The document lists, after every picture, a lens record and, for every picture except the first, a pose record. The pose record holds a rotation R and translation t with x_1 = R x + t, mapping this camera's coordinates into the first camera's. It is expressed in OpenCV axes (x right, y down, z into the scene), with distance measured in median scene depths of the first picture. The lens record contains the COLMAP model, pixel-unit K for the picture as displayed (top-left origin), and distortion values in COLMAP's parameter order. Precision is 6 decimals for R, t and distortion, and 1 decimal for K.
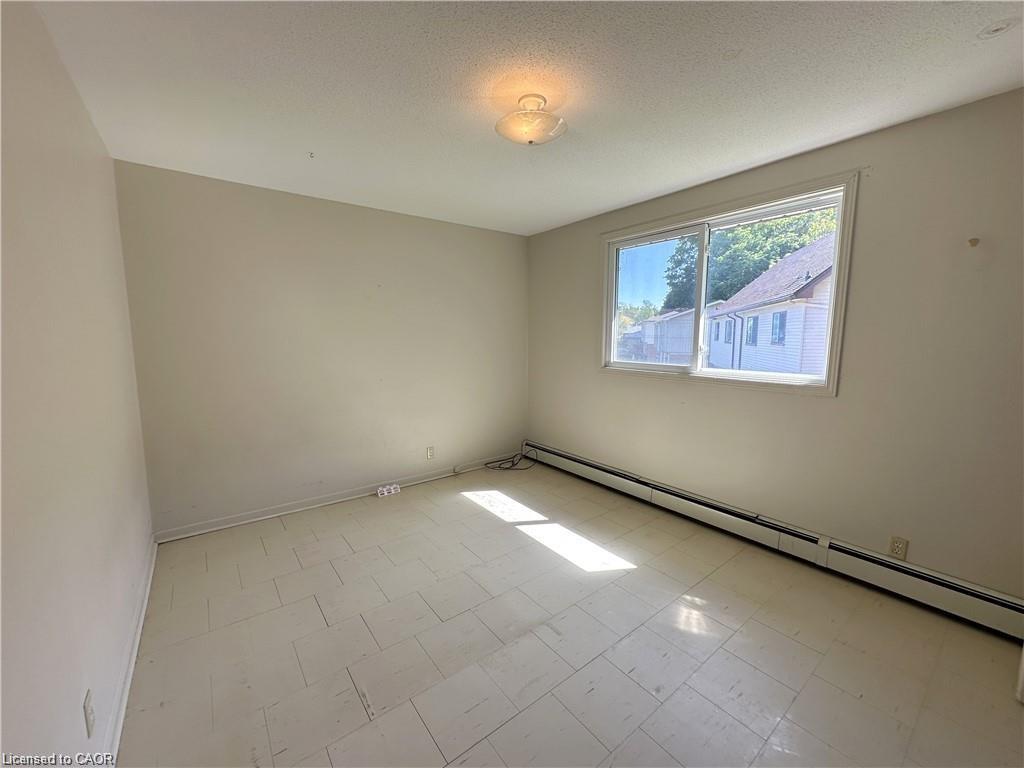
lens RADIAL K [[409.1, 0, 513.5], [0, 409.1, 382.2], [0, 0, 1]] dist [-0.001064, -0.000133]
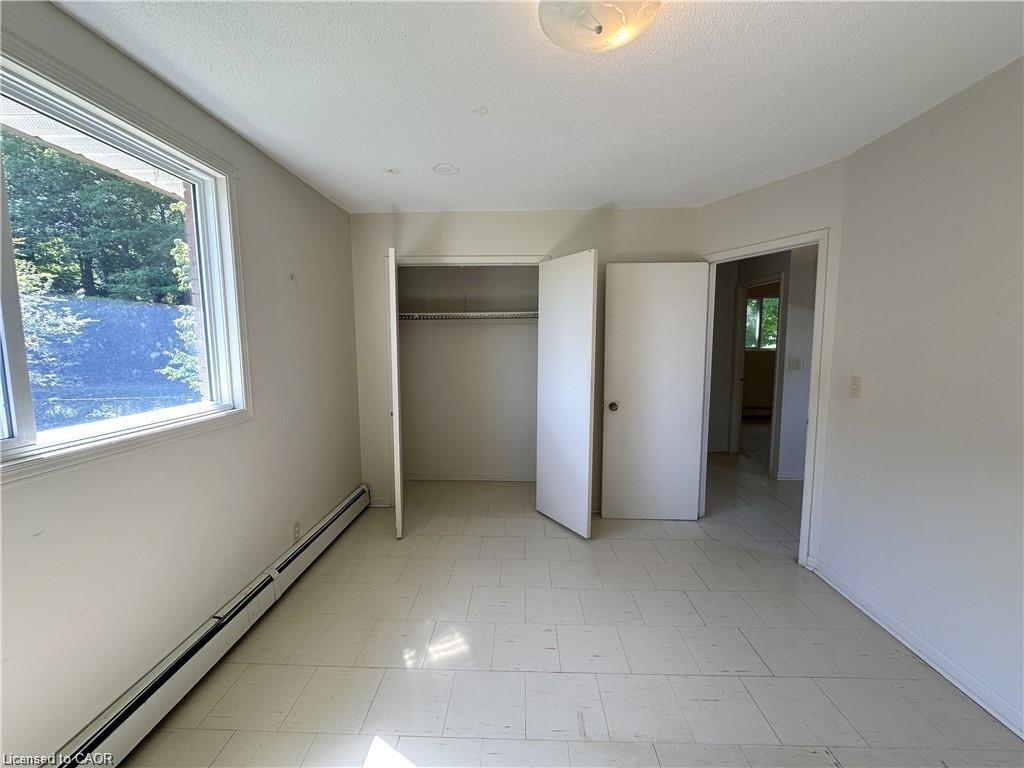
lens RADIAL K [[396.5, 0, 516.9], [0, 396.5, 379.5], [0, 0, 1]] dist [-0.000398, -0.000004]
pose [[-0.774541, -0.057866, 0.629871, -0.234478], [0.076388, 0.979961, 0.183961, -0.185129], [-0.627894, 0.190600, -0.754600, 1.458849]]
